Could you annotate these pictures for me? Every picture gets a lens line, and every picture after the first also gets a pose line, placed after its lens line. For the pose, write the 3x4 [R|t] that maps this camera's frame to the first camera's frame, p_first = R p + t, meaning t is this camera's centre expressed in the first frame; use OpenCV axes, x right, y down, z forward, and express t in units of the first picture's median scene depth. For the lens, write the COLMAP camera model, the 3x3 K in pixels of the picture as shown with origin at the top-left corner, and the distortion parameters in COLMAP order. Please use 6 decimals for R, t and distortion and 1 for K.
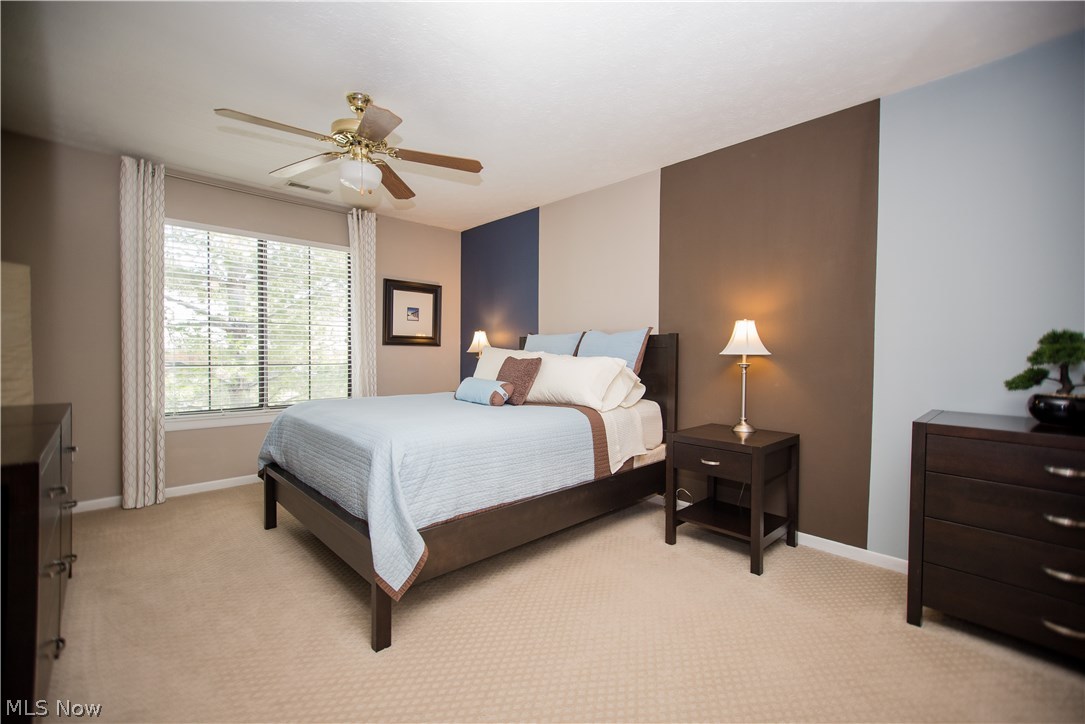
lens RADIAL K [[465.9, 0, 542.5], [0, 465.9, 362.0], [0, 0, 1]] dist [-0.001655, -0.000020]
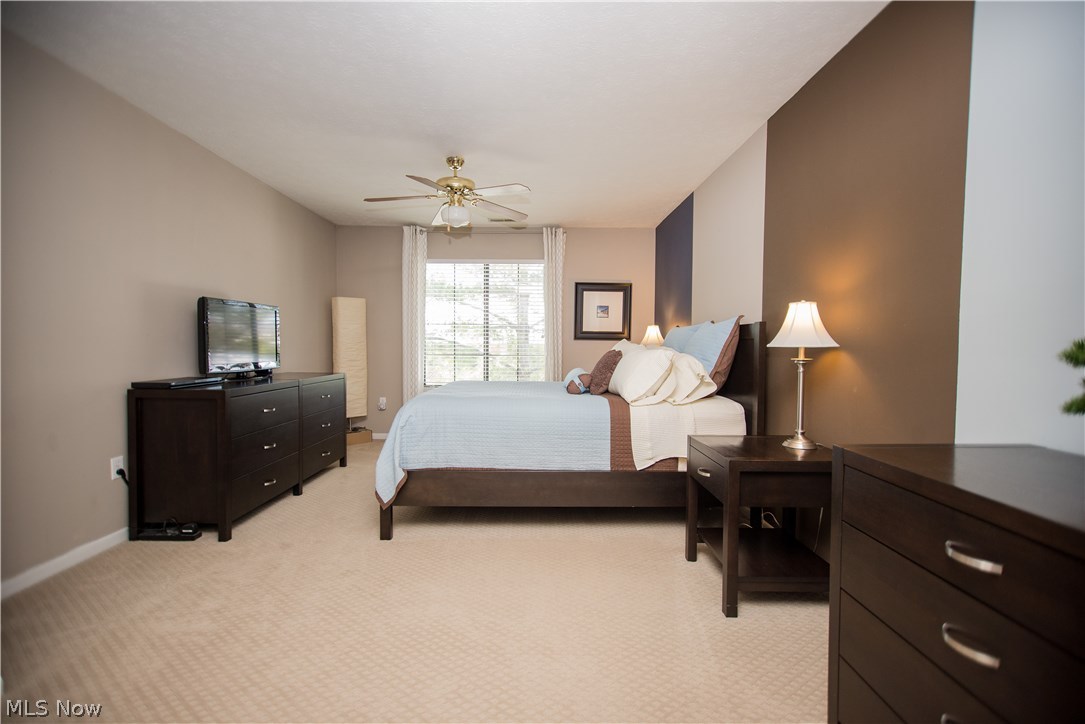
lens RADIAL K [[467.5, 0, 542.5], [0, 467.5, 362.0], [0, 0, 1]] dist [0.000682, 0.000071]
pose [[0.729384, 0.022001, -0.683750, 0.592022], [-0.015296, 0.999757, 0.015852, 0.002668], [0.683933, -0.001103, 0.729544, 0.137750]]
